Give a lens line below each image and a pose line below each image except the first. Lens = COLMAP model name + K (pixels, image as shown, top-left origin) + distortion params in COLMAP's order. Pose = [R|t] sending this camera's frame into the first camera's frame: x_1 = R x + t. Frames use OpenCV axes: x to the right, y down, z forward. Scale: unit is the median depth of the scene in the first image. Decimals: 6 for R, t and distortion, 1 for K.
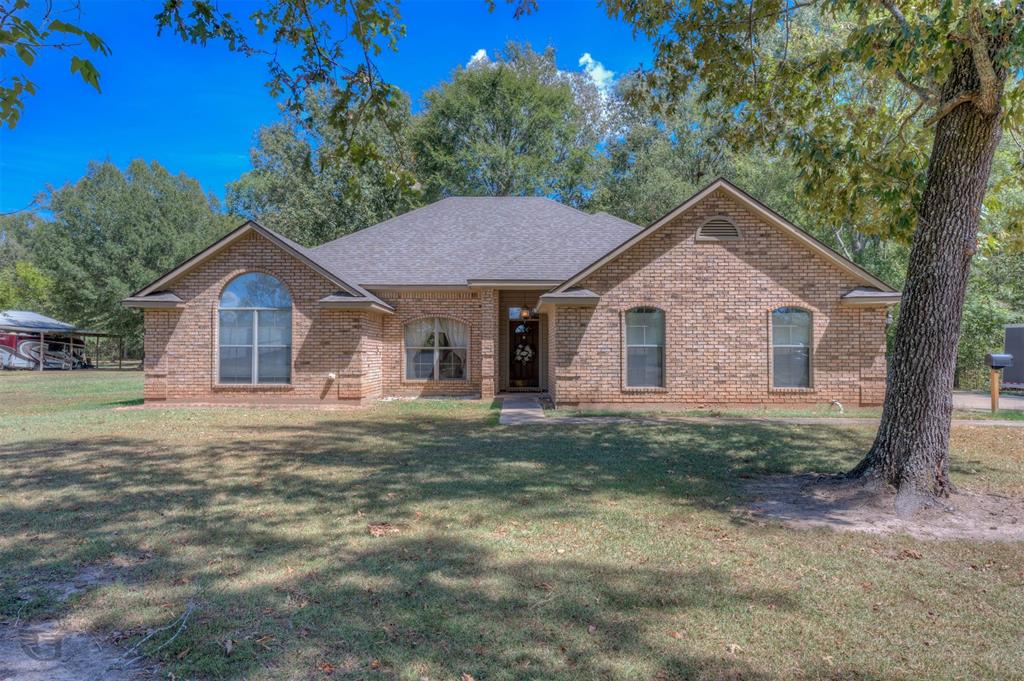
lens RADIAL K [[643.5, 0, 512.0], [0, 643.5, 340.5], [0, 0, 1]] dist [0.047226, 0.000270]
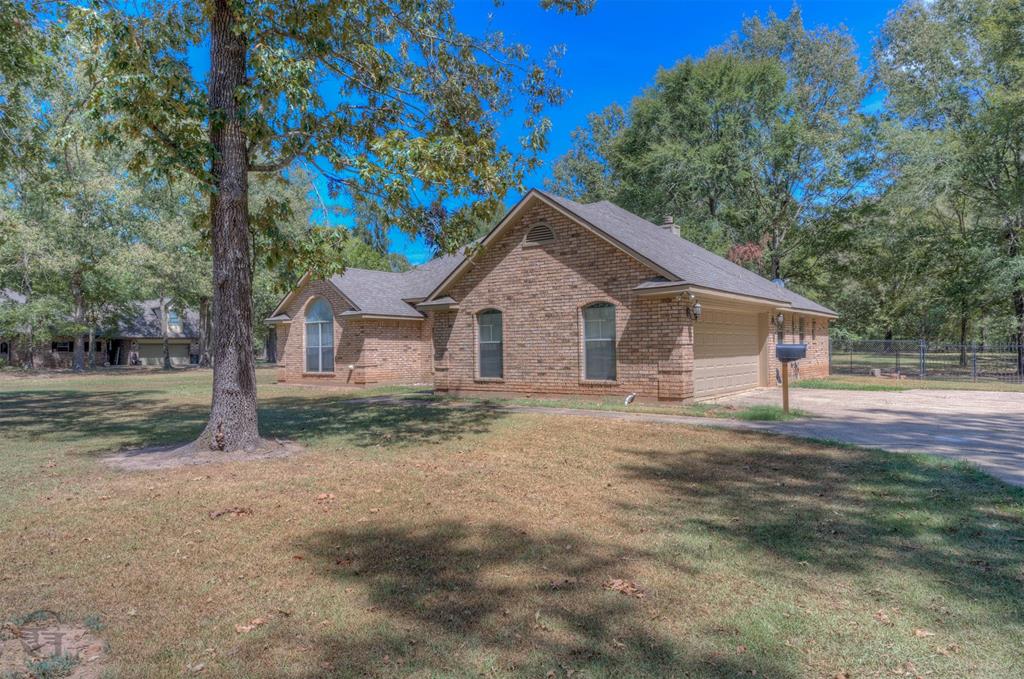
lens RADIAL K [[643.5, 0, 512.0], [0, 643.5, 339.5], [0, 0, 1]] dist [0.047226, 0.000270]
pose [[0.787335, -0.021268, -0.616159, 0.949576], [0.024725, 0.999690, -0.002913, 0.007656], [0.616030, -0.012941, 0.787616, 0.109979]]
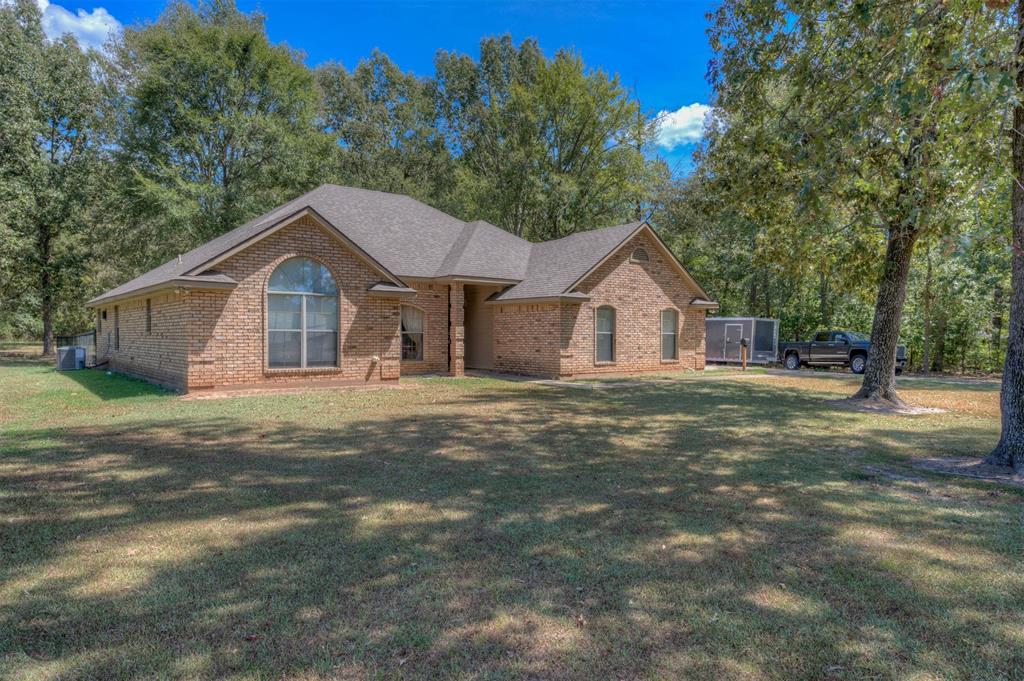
lens RADIAL K [[643.5, 0, 512.0], [0, 643.5, 340.5], [0, 0, 1]] dist [0.047226, 0.000270]
pose [[0.783806, -0.002922, 0.620999, -0.839348], [-0.016008, 0.999562, 0.024909, -0.007136], [-0.620799, -0.029465, 0.783416, 0.010027]]
